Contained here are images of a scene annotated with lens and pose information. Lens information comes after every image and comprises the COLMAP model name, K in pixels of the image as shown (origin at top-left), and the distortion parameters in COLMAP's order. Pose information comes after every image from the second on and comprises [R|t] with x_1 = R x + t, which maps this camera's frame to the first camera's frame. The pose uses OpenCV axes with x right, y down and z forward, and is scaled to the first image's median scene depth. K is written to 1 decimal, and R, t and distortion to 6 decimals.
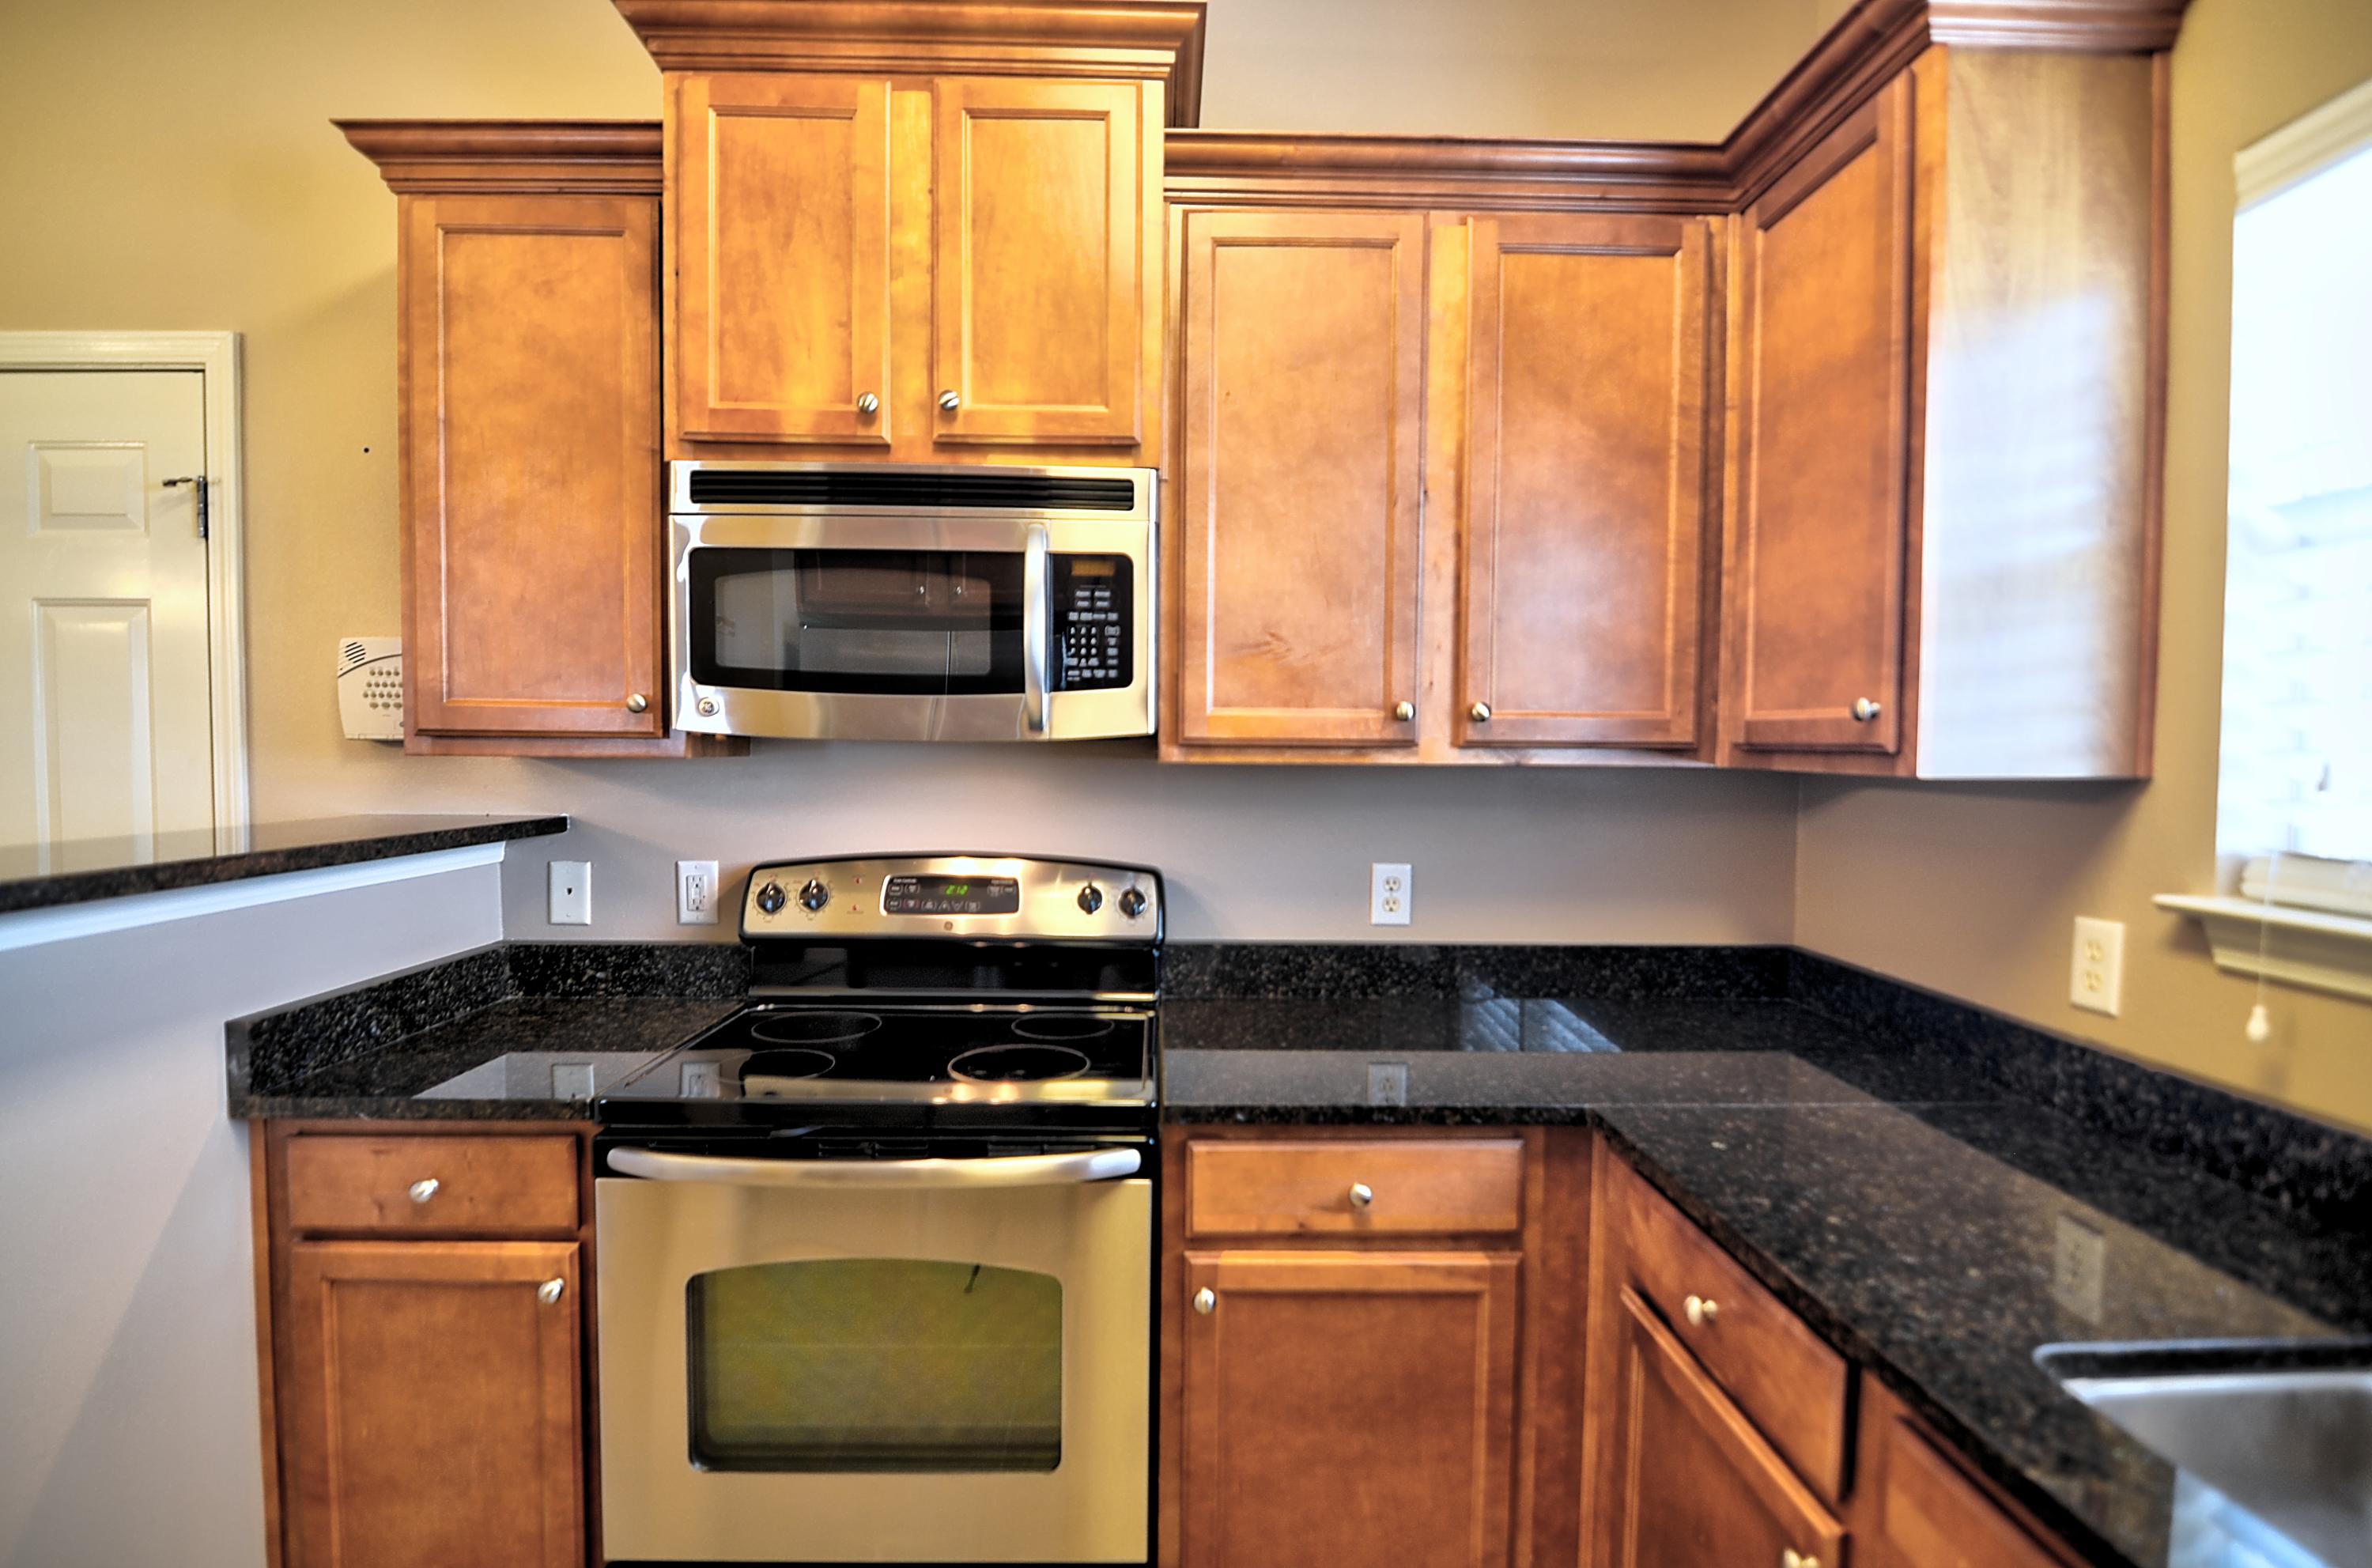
lens RADIAL K [[1137.3, 0, 1183.6], [0, 1137.3, 775.8], [0, 0, 1]] dist [0.001539, -0.000658]
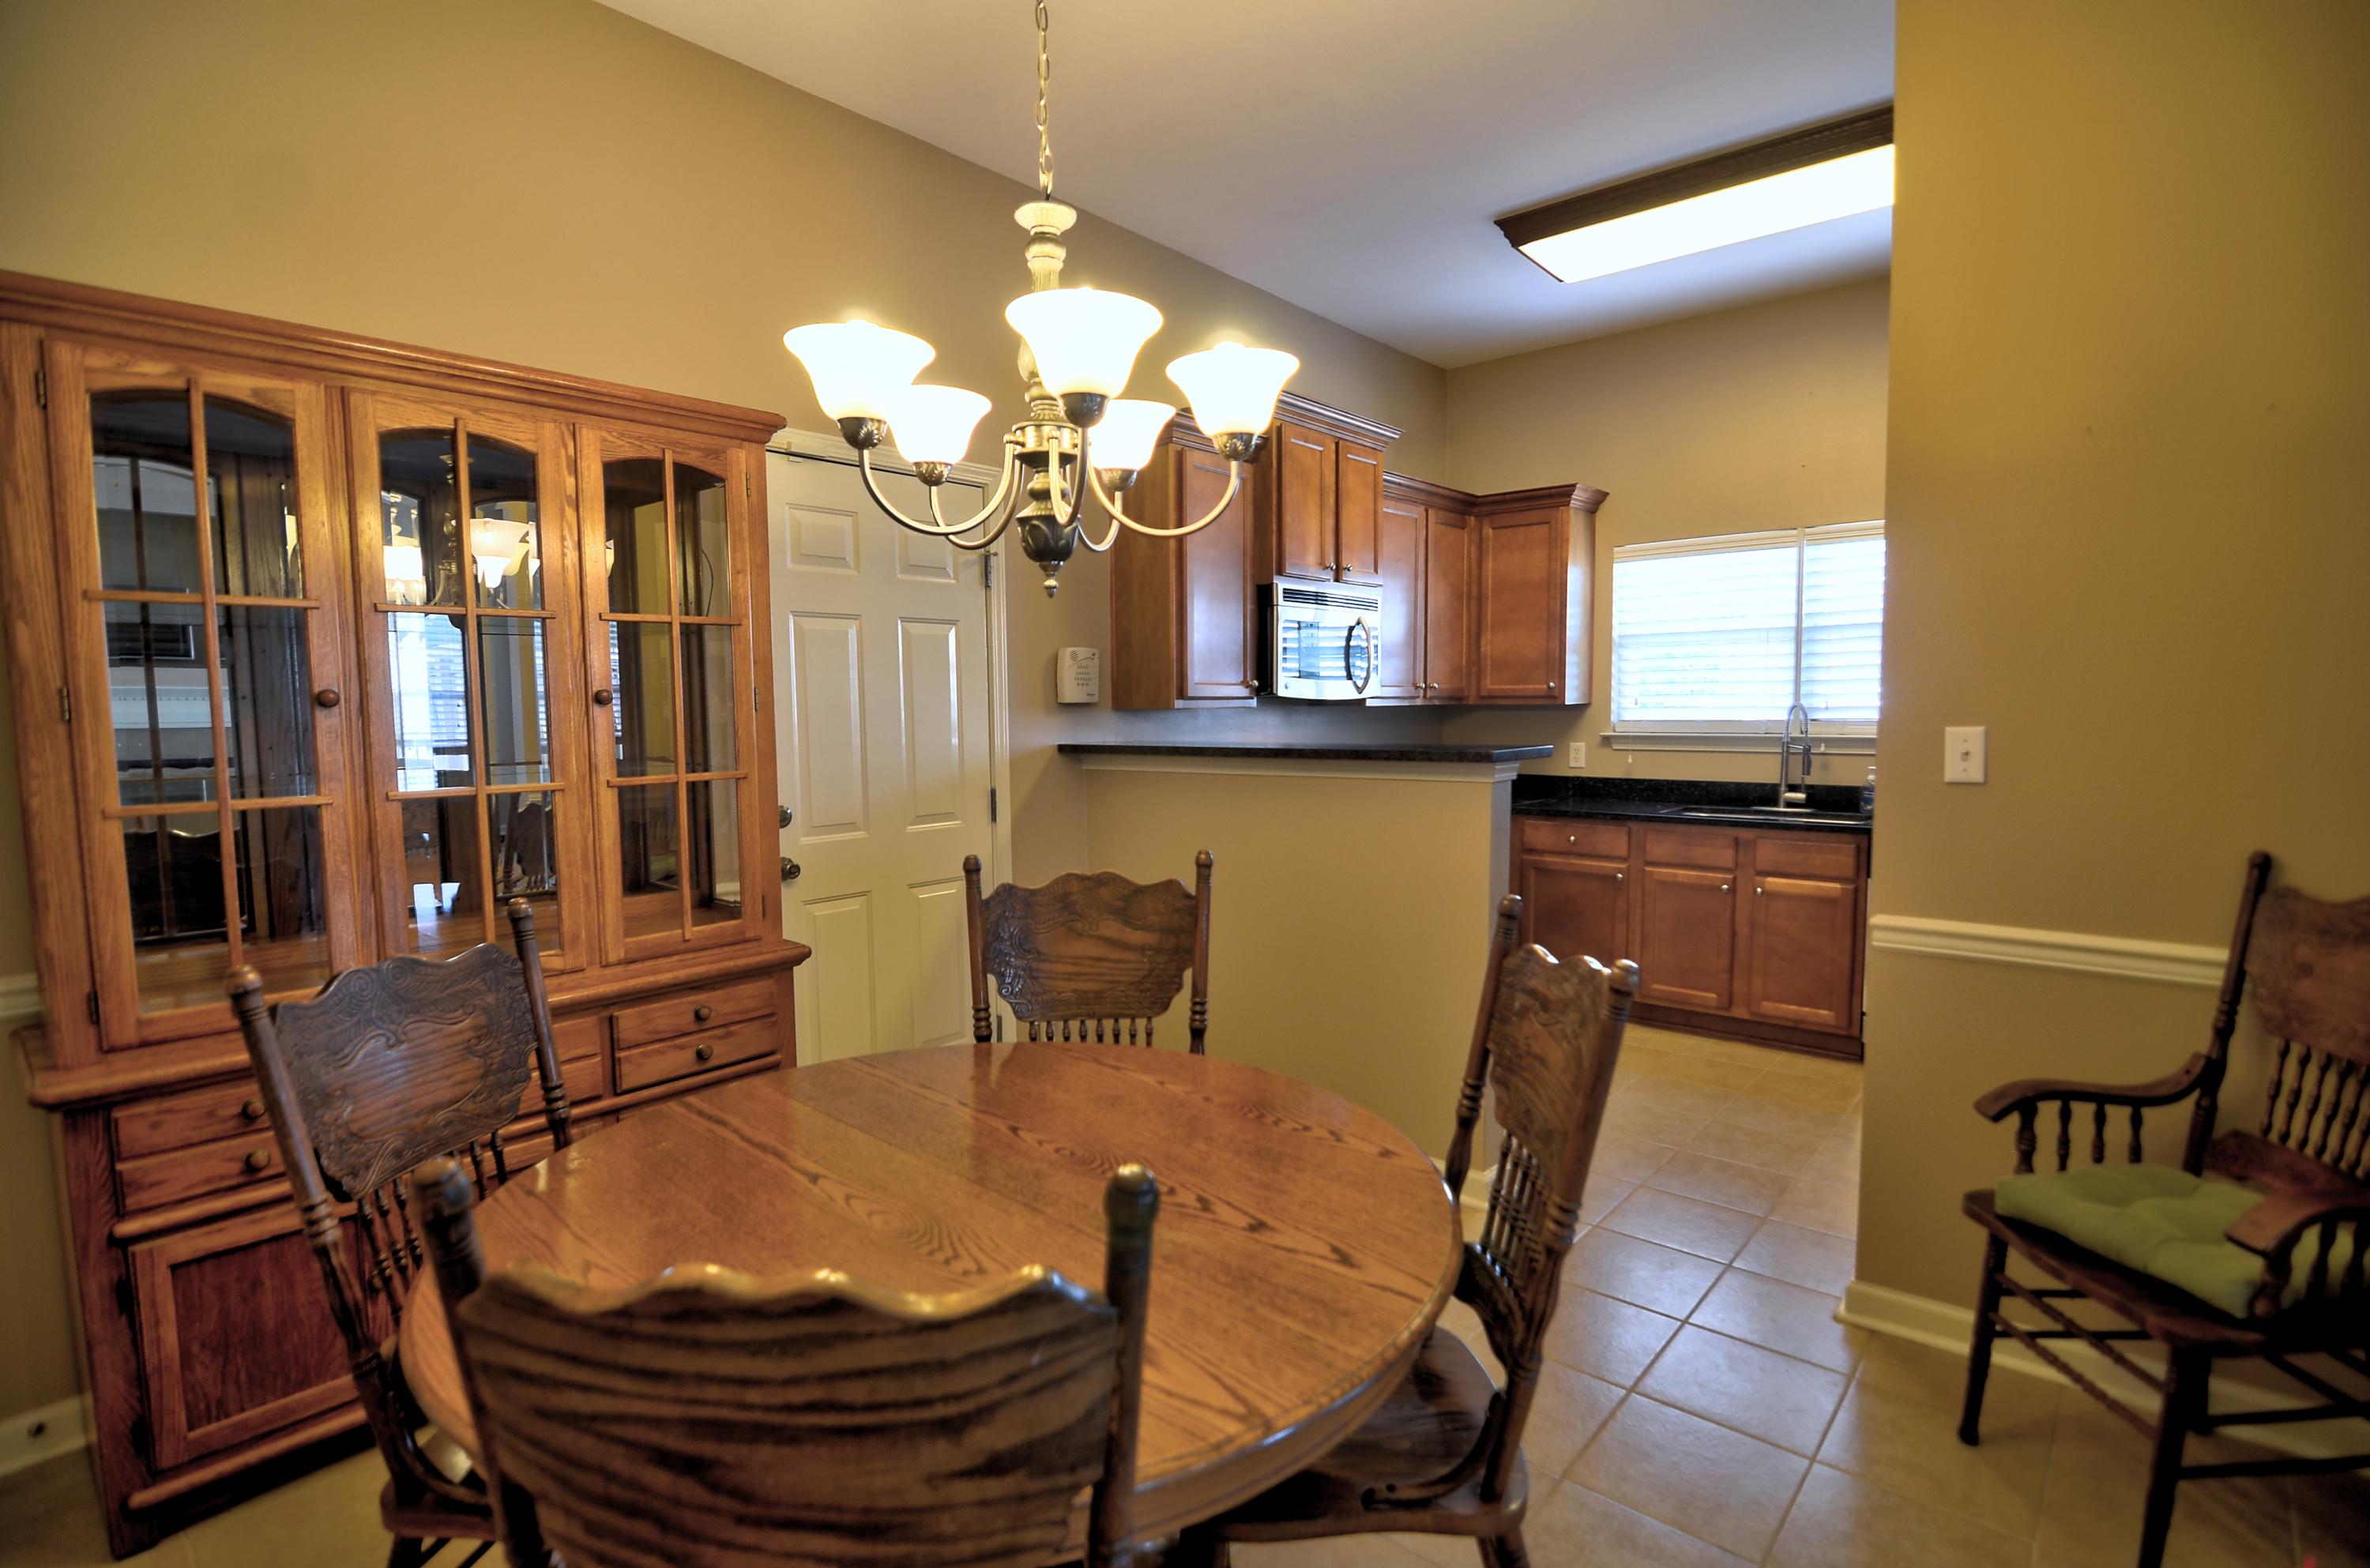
lens RADIAL K [[1136.3, 0, 1181.0], [0, 1136.3, 791.0], [0, 0, 1]] dist [0.001539, -0.000658]
pose [[0.677571, -0.072196, 0.731905, -2.712820], [0.043261, 0.997359, 0.058332, 0.012526], [-0.734184, -0.007861, 0.678905, -0.542580]]
